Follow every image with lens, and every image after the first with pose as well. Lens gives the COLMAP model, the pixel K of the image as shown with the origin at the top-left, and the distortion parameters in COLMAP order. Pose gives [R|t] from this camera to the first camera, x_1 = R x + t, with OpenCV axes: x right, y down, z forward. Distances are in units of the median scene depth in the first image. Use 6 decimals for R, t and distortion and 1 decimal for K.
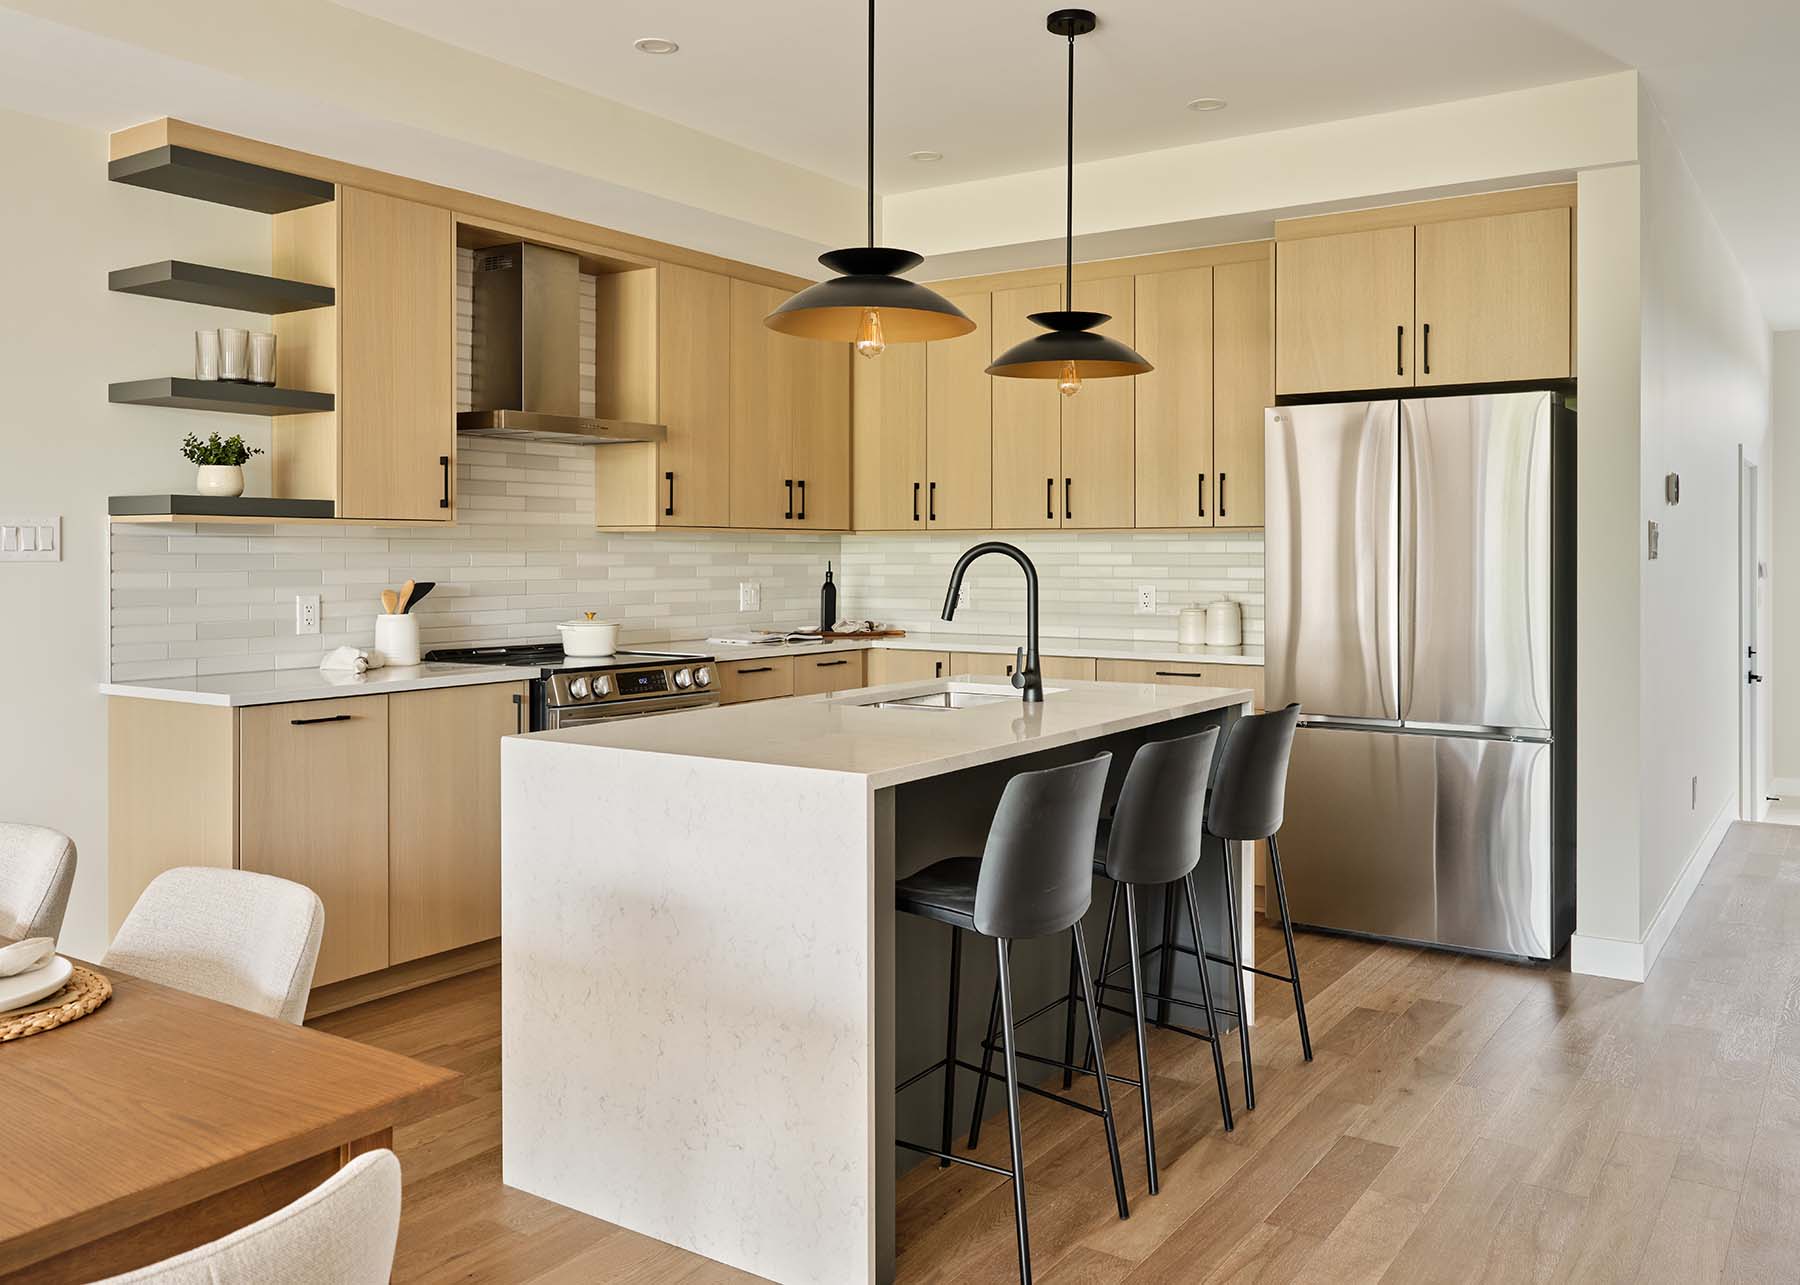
lens RADIAL K [[1464.5, 0, 889.5], [0, 1464.5, 560.0], [0, 0, 1]] dist [0.001996, 0.002757]
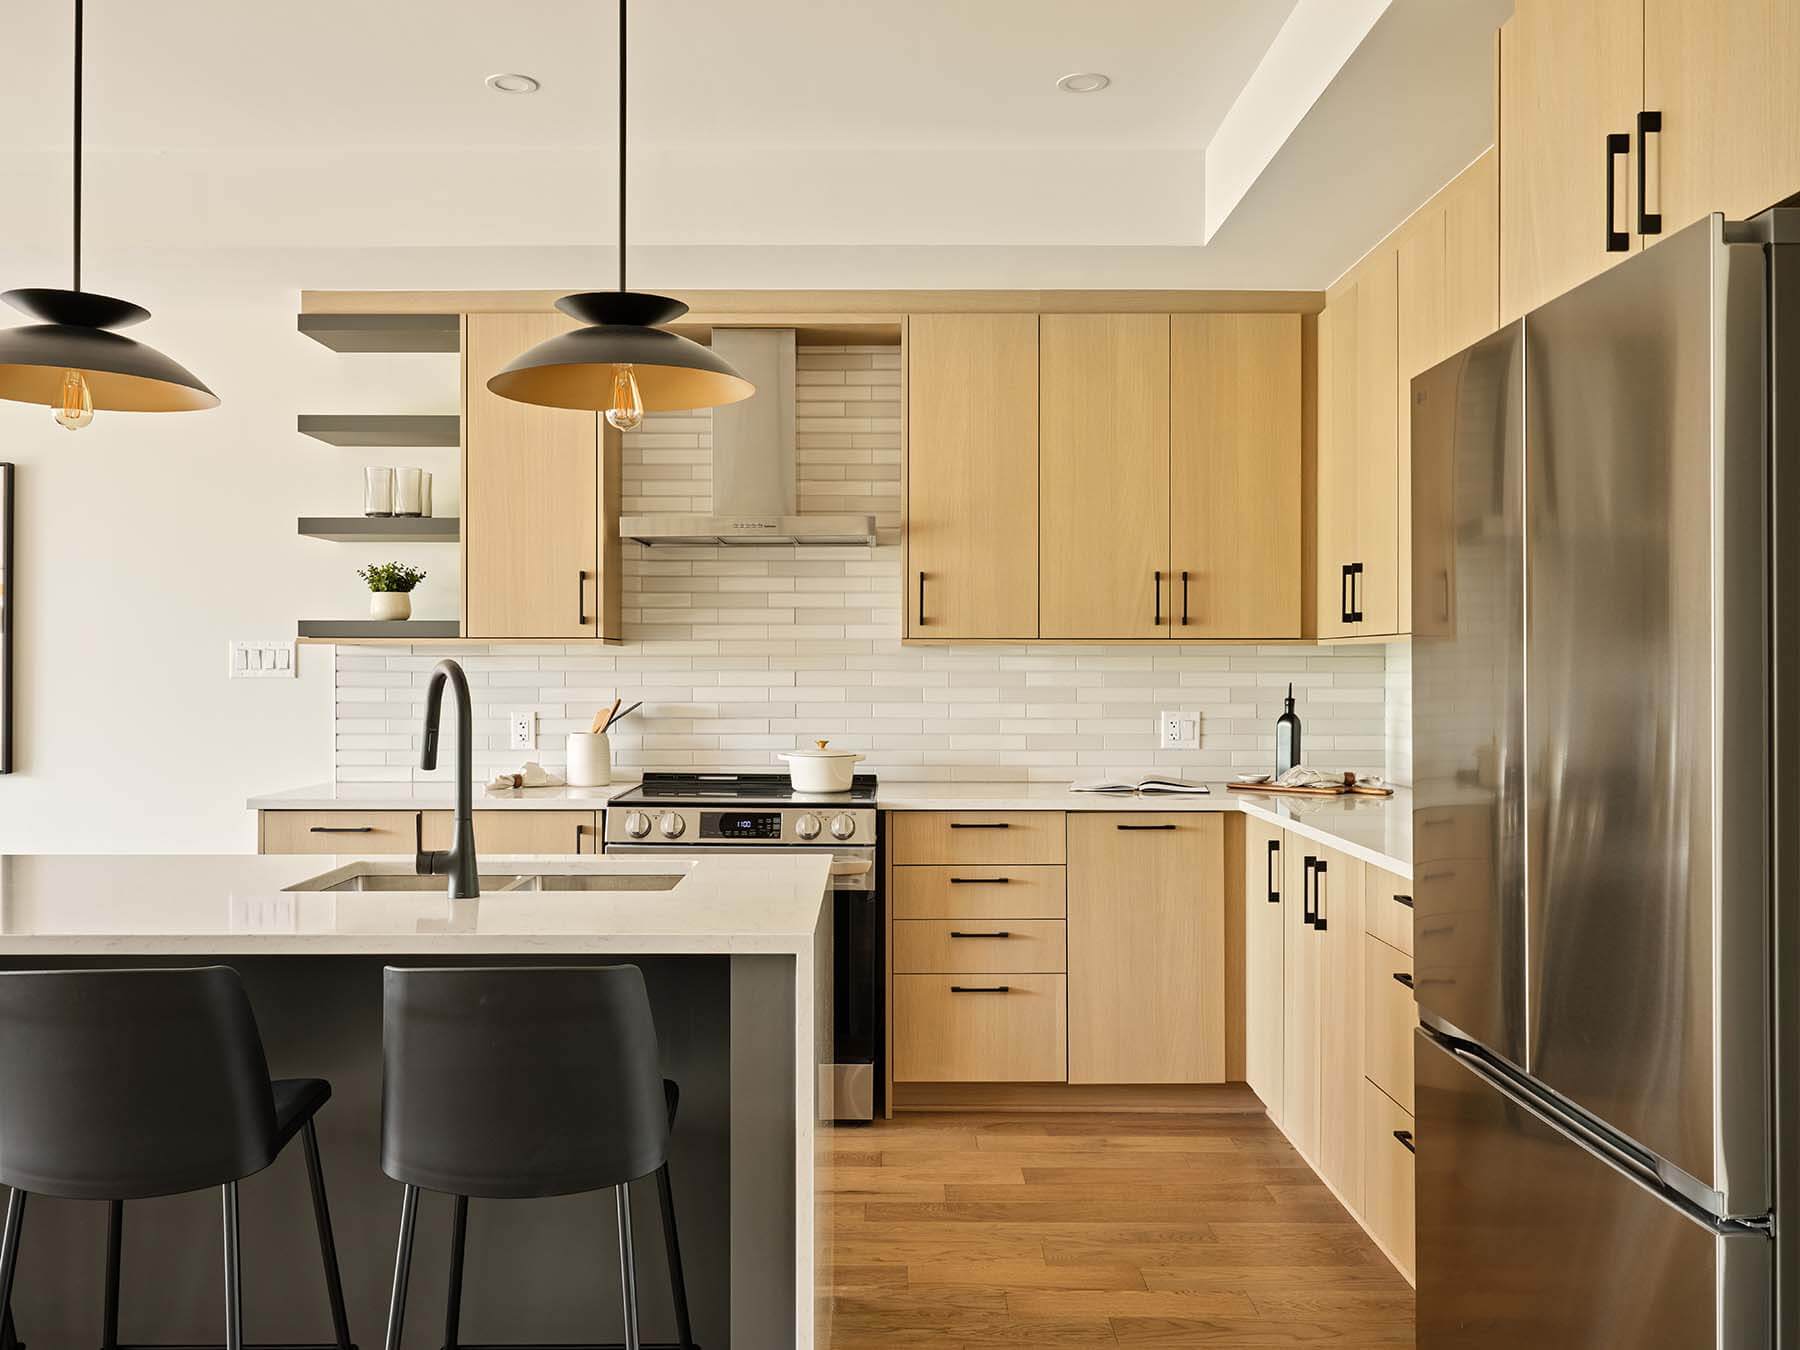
lens RADIAL K [[1488.6, 0, 900.0], [0, 1488.6, 675.0], [0, 0, 1]] dist [-0.004976, -0.001353]
pose [[0.563731, 0.004583, -0.825946, 0.598931], [-0.004455, 0.999987, 0.002508, -0.005688], [0.825946, 0.002265, 0.563744, 0.601154]]
